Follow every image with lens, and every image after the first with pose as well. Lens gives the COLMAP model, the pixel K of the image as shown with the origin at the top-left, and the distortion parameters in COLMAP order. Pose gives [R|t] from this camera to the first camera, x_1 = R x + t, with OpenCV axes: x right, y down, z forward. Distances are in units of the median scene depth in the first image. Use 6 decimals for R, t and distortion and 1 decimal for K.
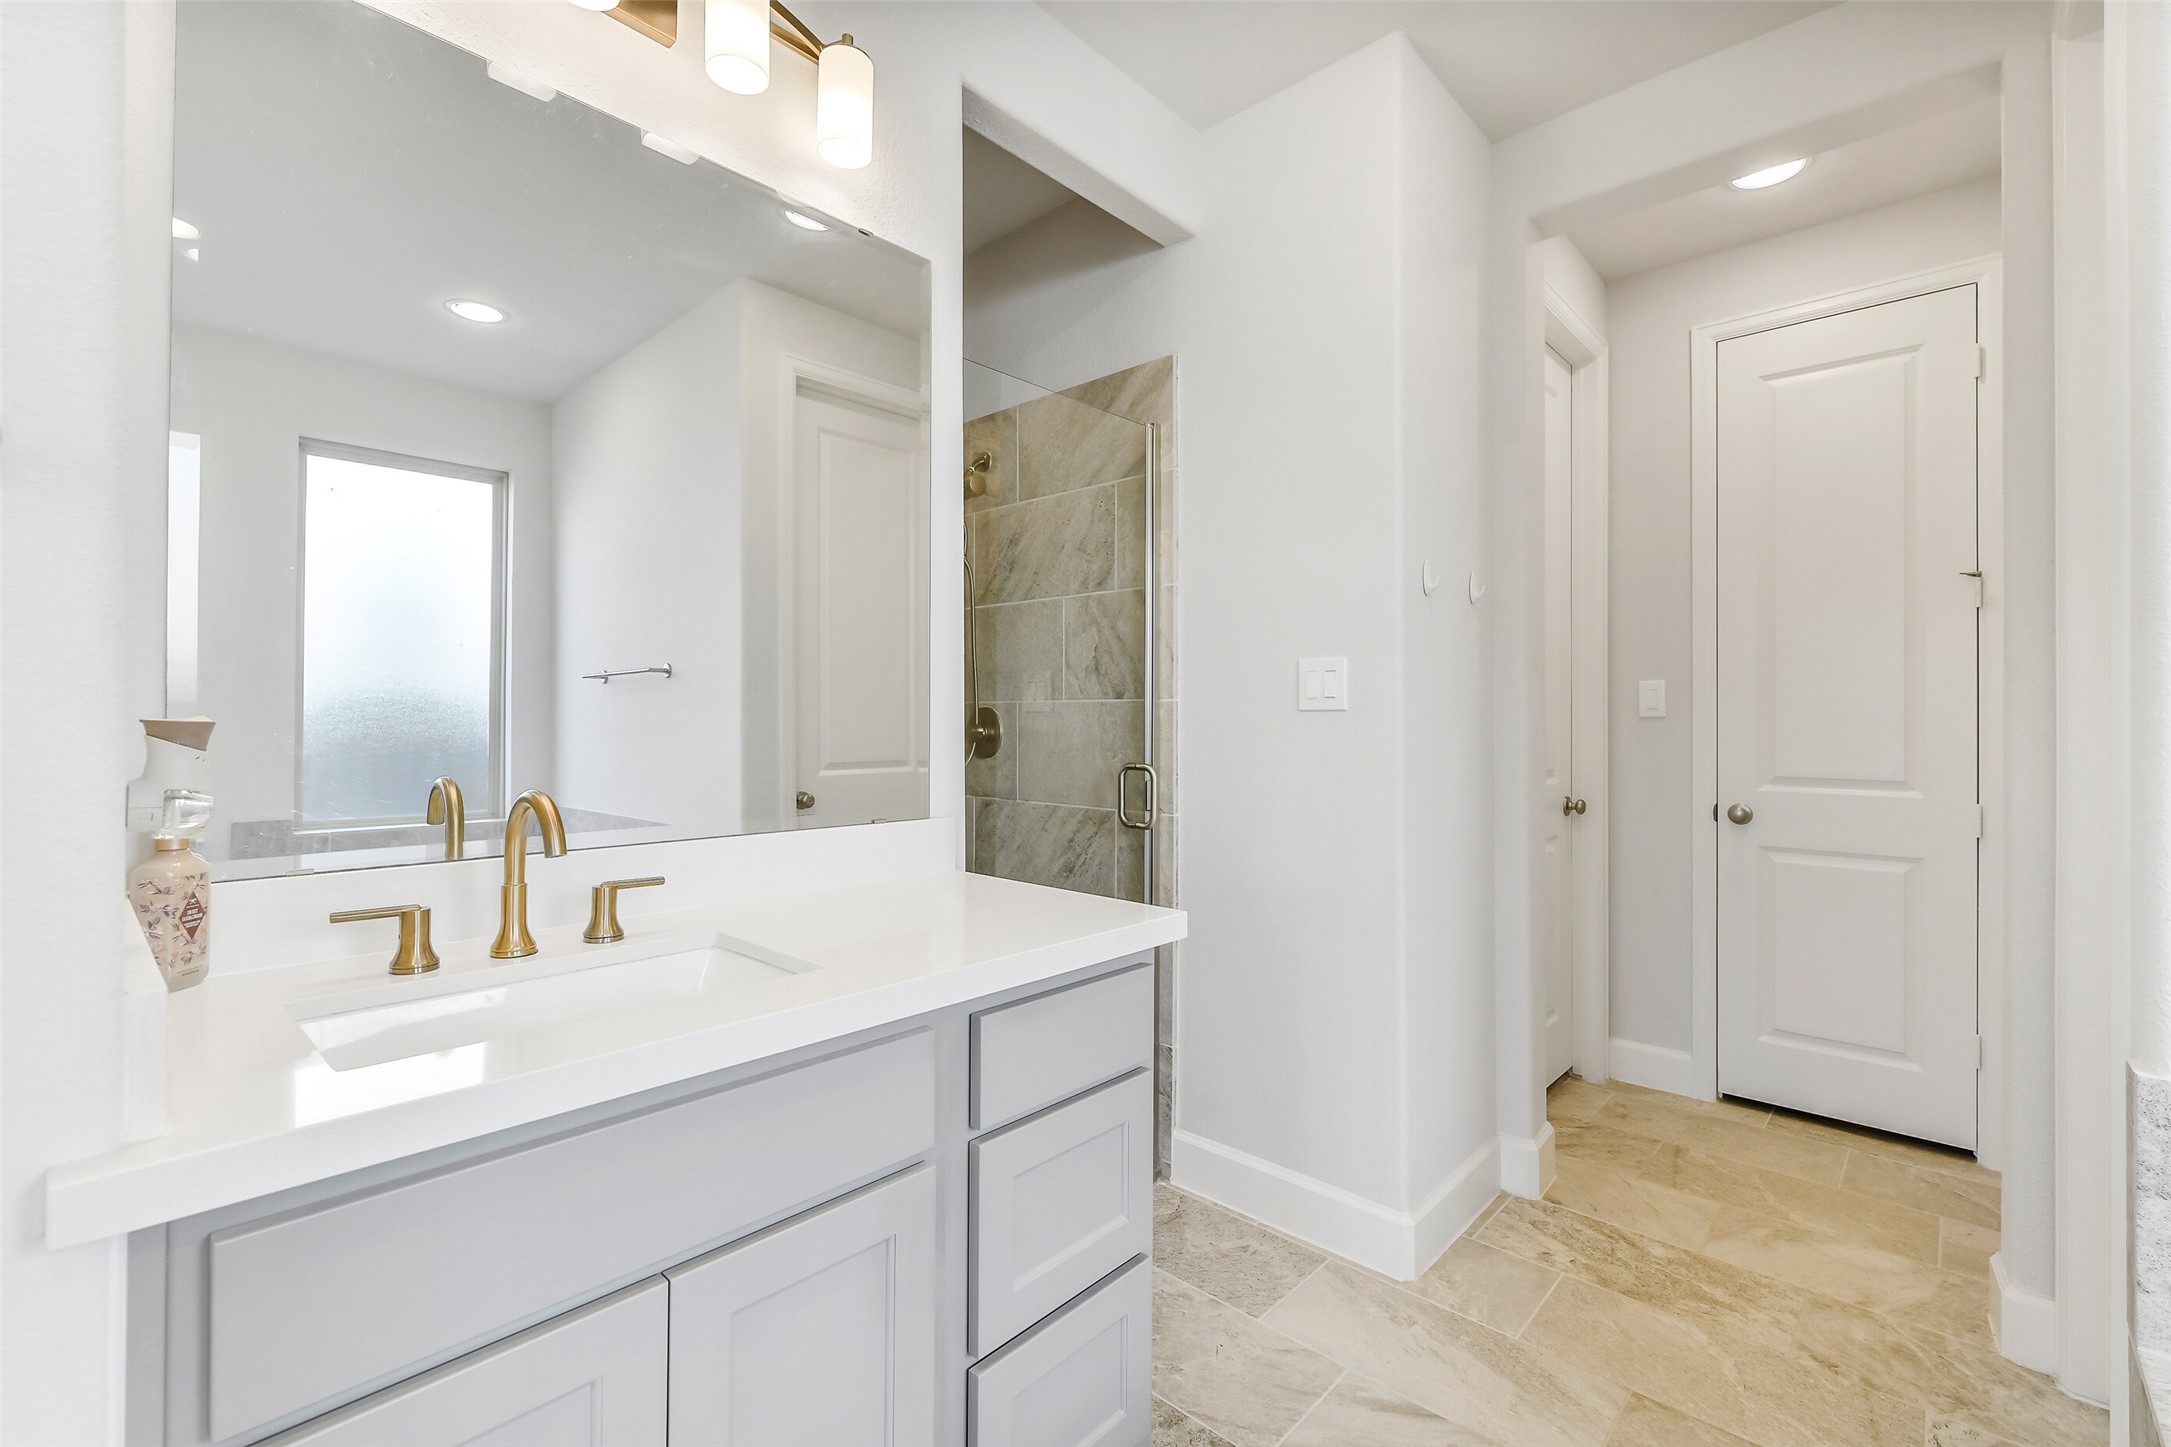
lens RADIAL K [[941.1, 0, 1088.9], [0, 941.1, 720.7], [0, 0, 1]] dist [-0.001377, -0.001439]
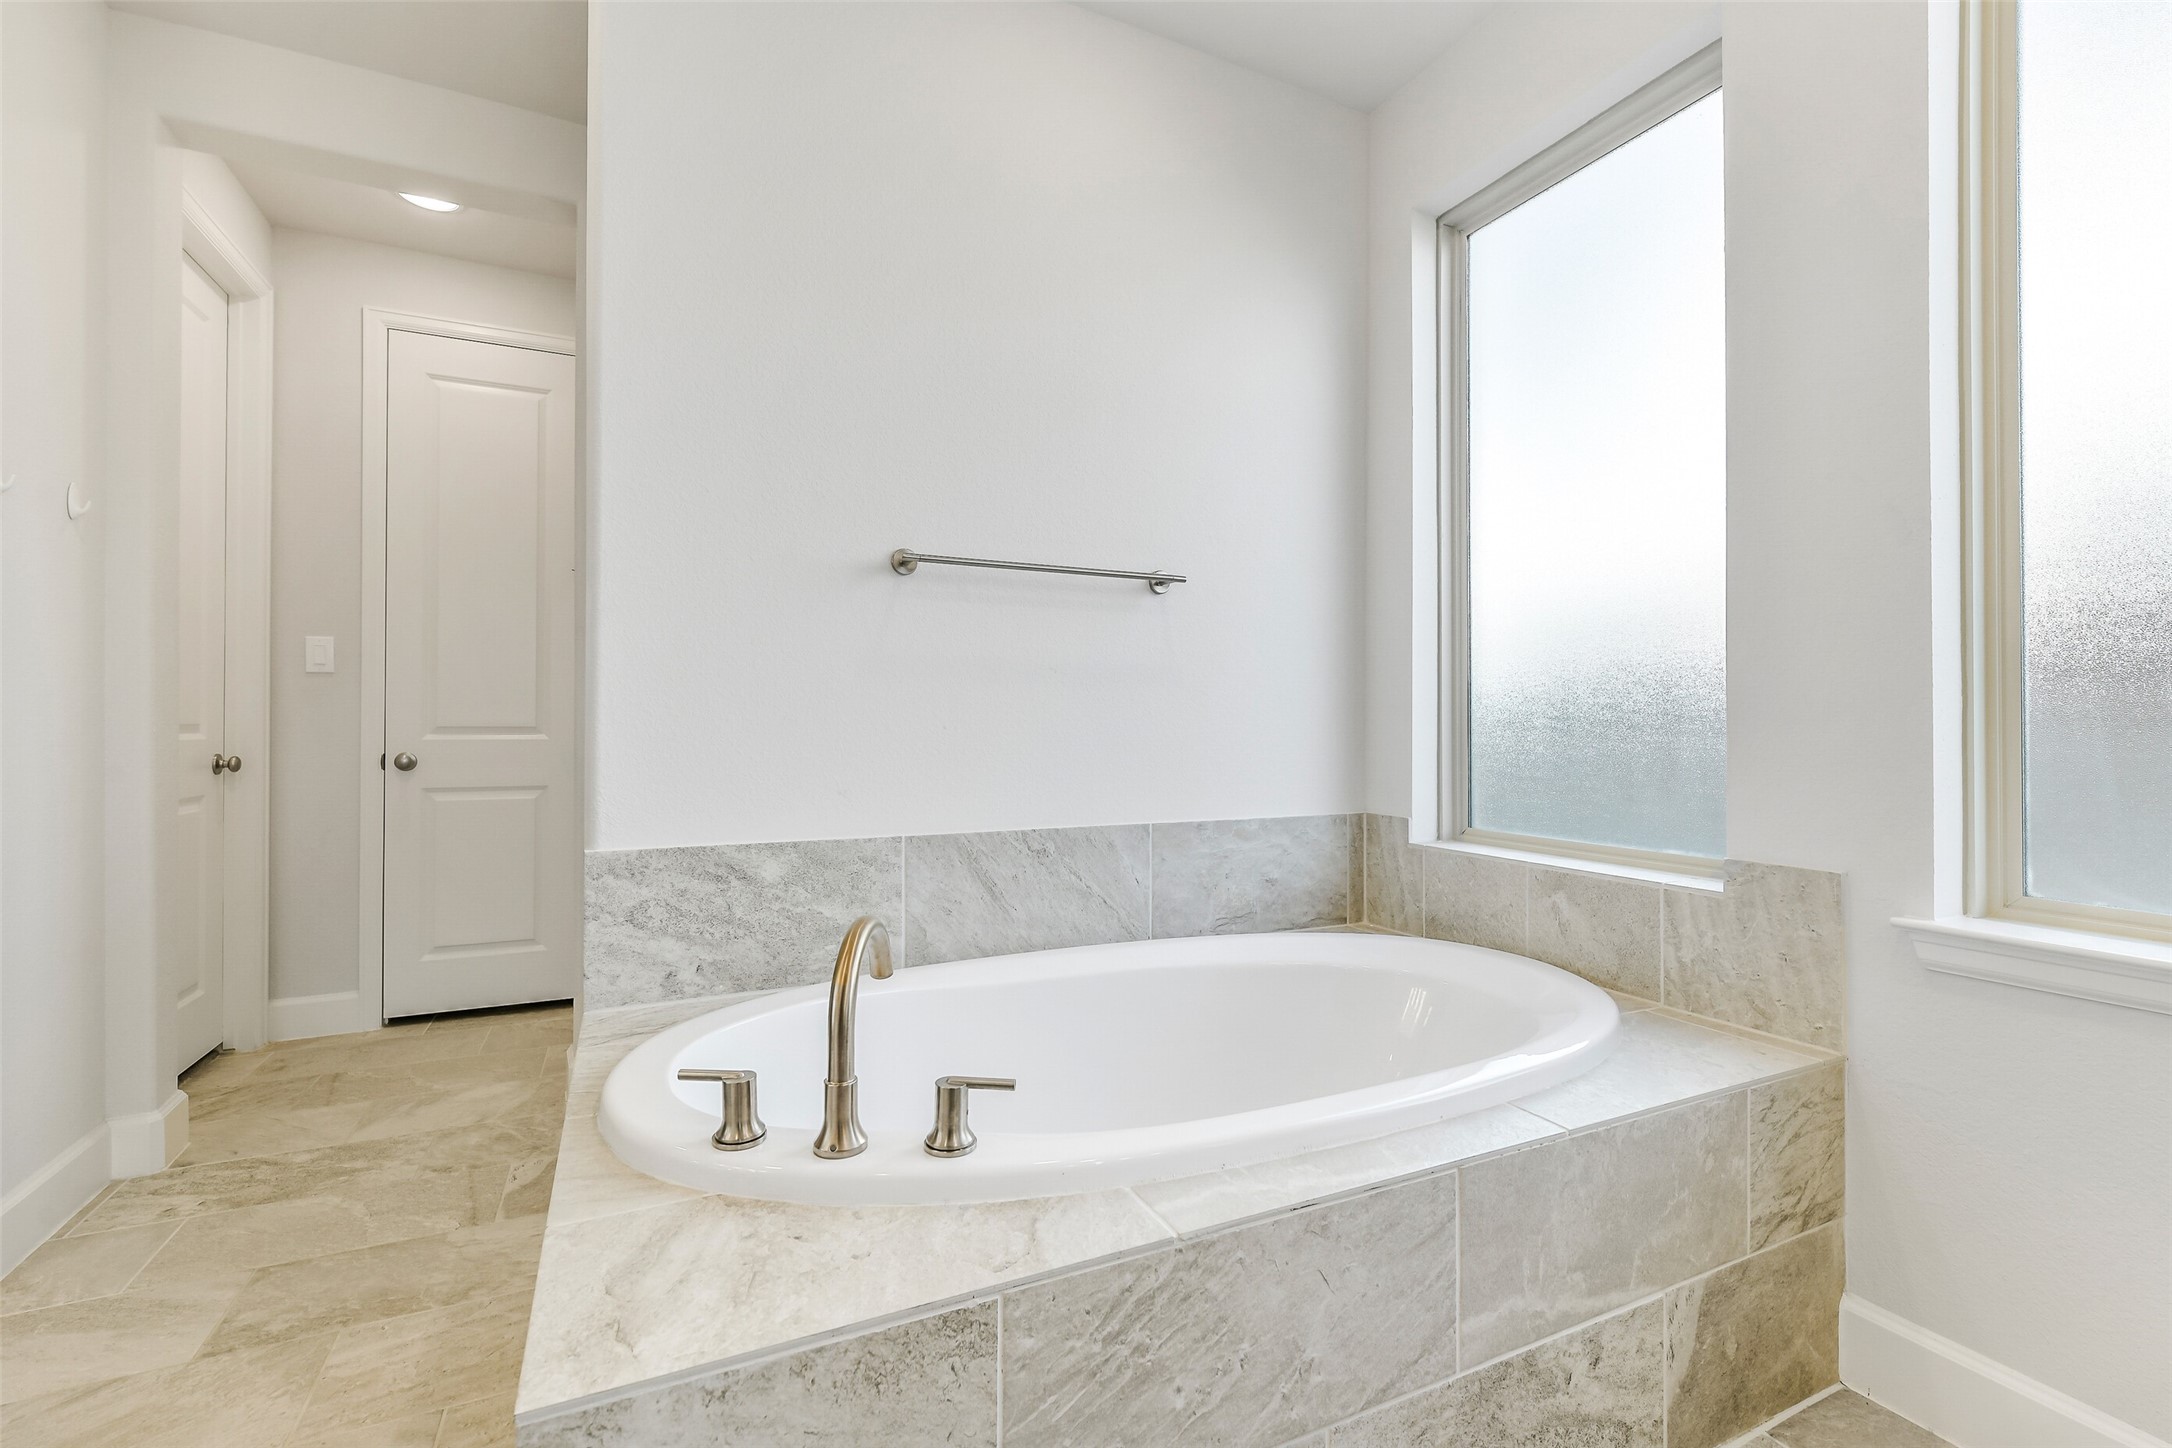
lens RADIAL K [[941.5, 0, 1090.2], [0, 941.5, 715.1], [0, 0, 1]] dist [-0.001377, -0.001439]
pose [[0.369022, 0.005281, 0.929406, -0.049946], [-0.004795, 0.999981, -0.003778, 0.055137], [-0.929408, -0.003062, 0.369040, -0.195535]]
